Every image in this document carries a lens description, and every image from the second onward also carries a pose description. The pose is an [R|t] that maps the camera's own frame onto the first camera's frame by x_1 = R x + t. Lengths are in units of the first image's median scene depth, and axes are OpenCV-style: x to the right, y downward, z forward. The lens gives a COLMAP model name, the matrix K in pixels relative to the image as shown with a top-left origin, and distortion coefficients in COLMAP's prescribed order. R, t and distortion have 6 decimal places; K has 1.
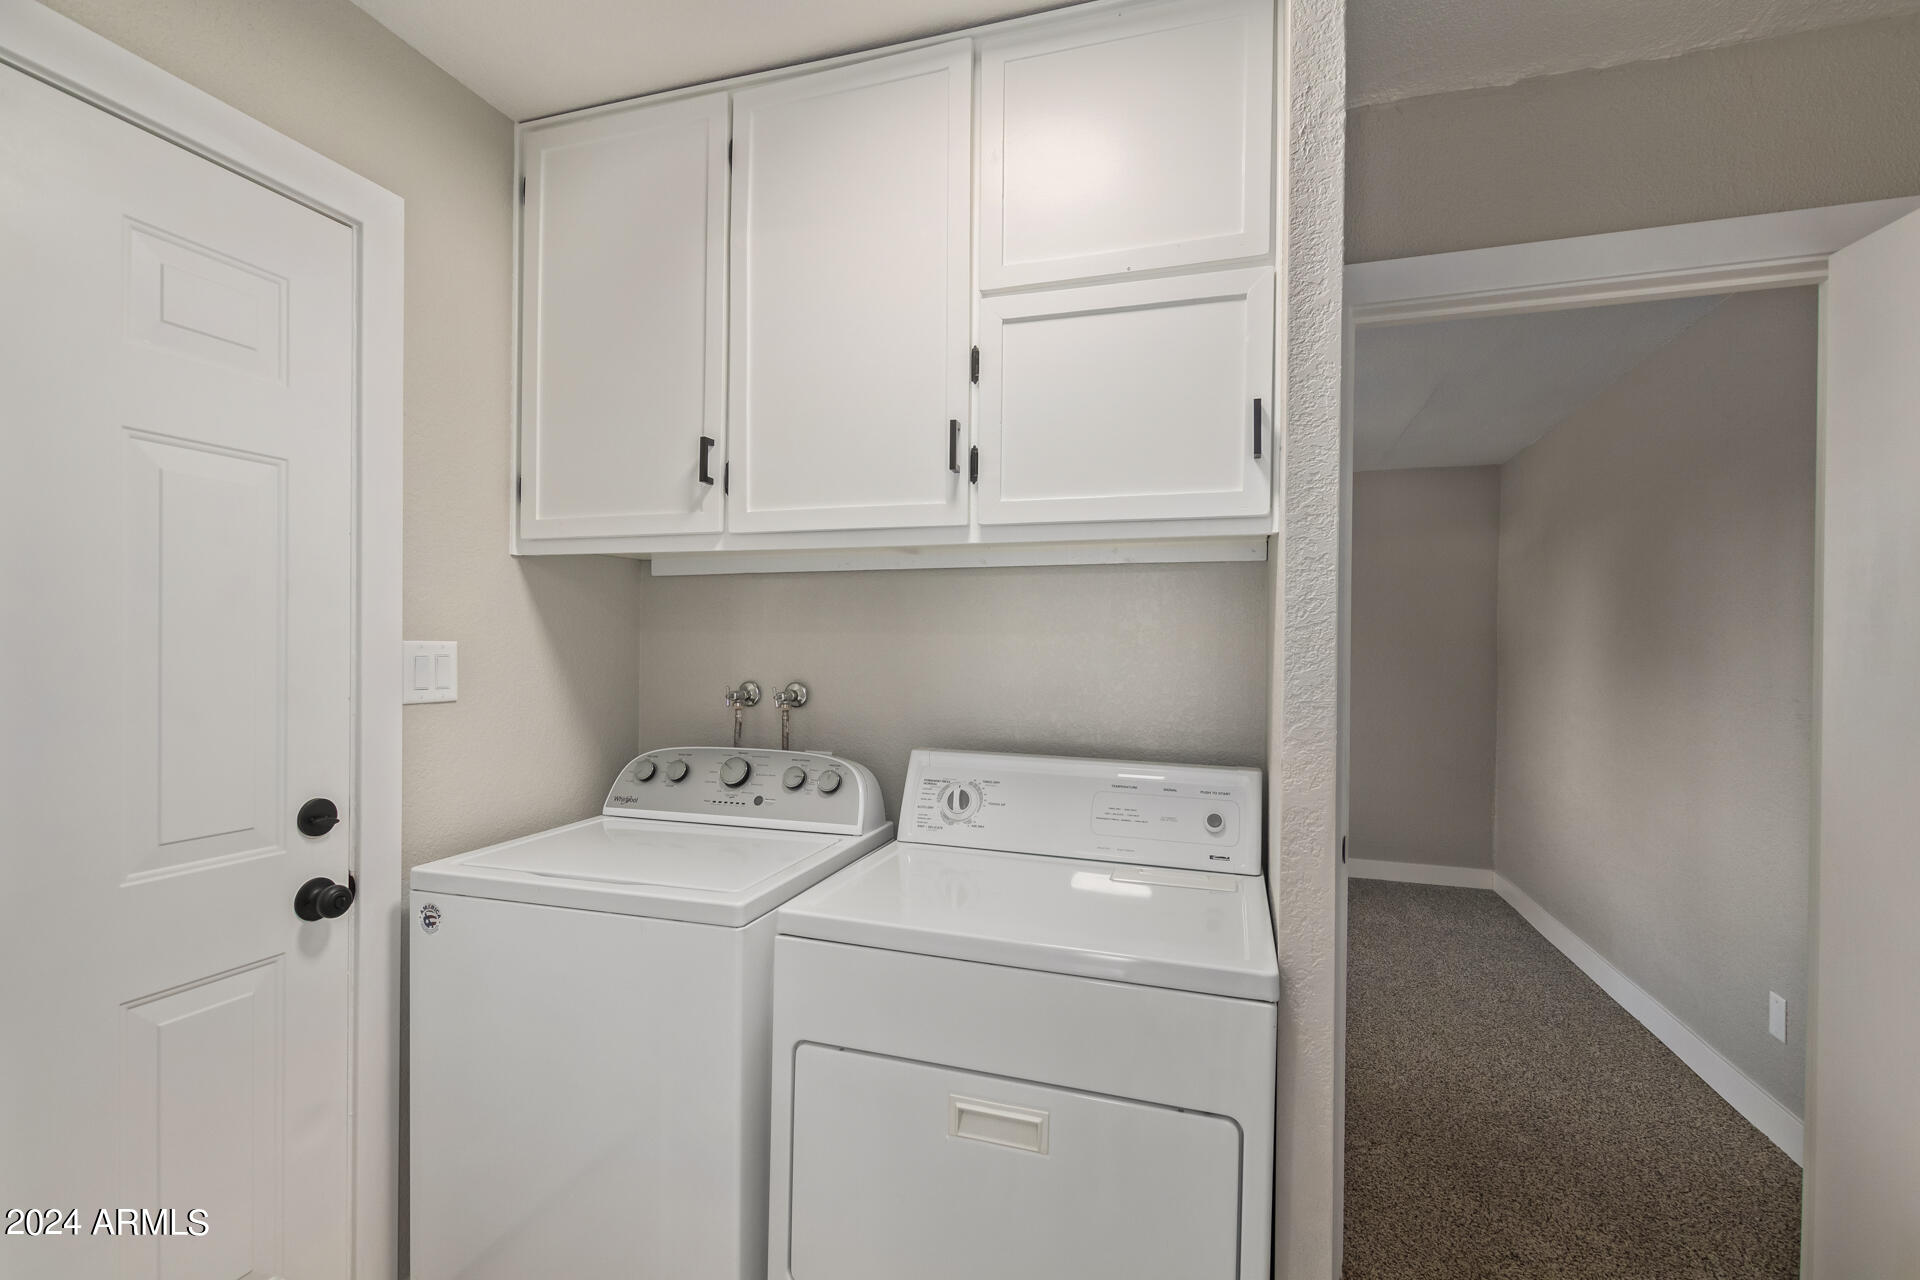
lens RADIAL K [[888.7, 0, 948.4], [0, 888.7, 636.3], [0, 0, 1]] dist [0.008014, -0.000427]
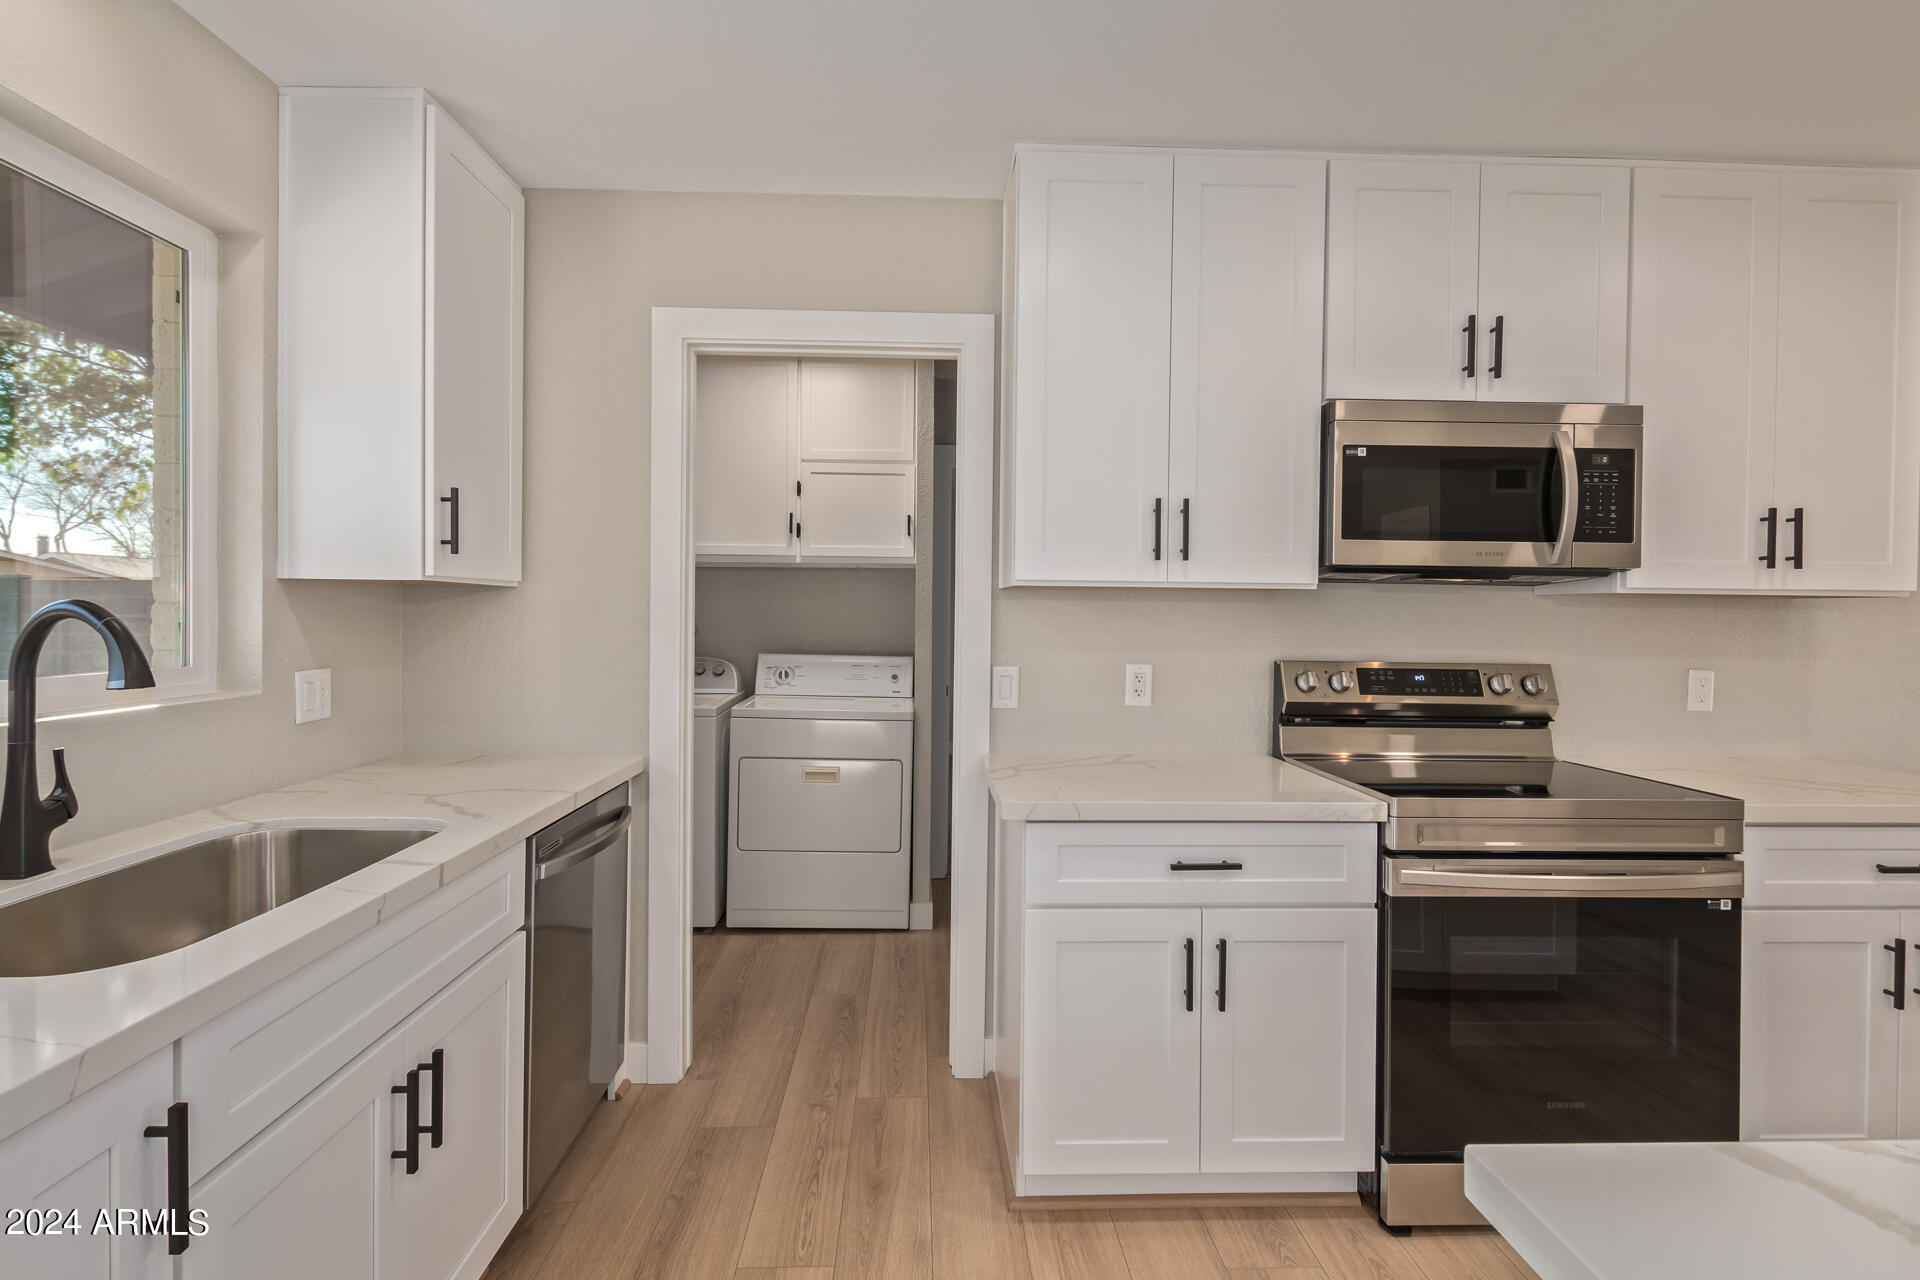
lens RADIAL K [[888.7, 0, 931.4], [0, 888.7, 617.8], [0, 0, 1]] dist [0.008014, -0.000427]
pose [[0.947378, -0.007370, 0.320032, -0.394445], [-0.003996, 0.999385, 0.034844, -0.041453], [-0.320091, -0.034289, 0.946766, -1.371095]]
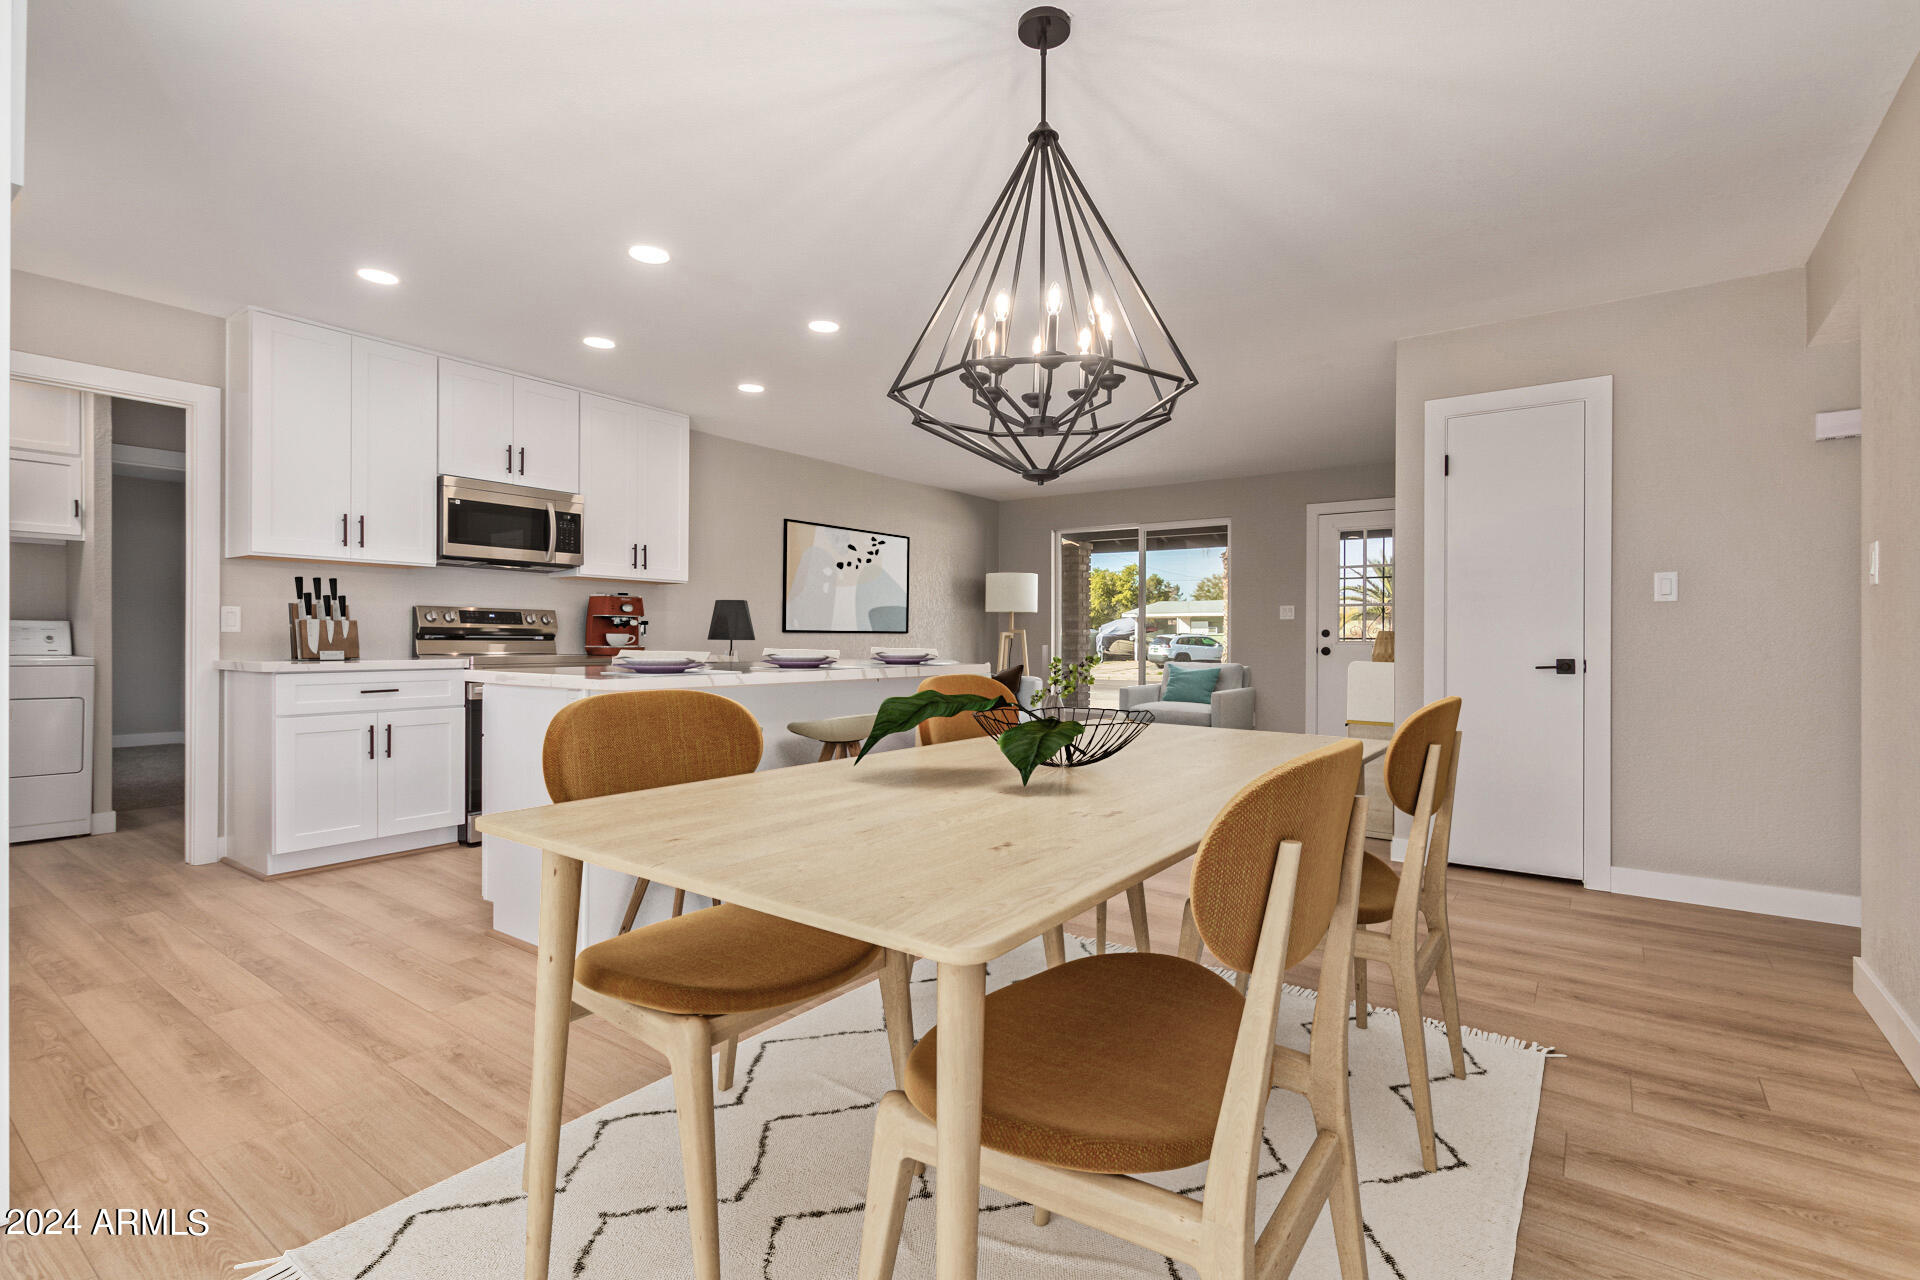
lens RADIAL K [[888.7, 0, 961.9], [0, 888.7, 636.6], [0, 0, 1]] dist [0.008014, -0.000427]
pose [[0.309794, -0.013861, 0.950703, -1.550884], [-0.018579, 0.999615, 0.020628, 0.092294], [-0.950622, -0.024054, 0.309417, -2.711061]]
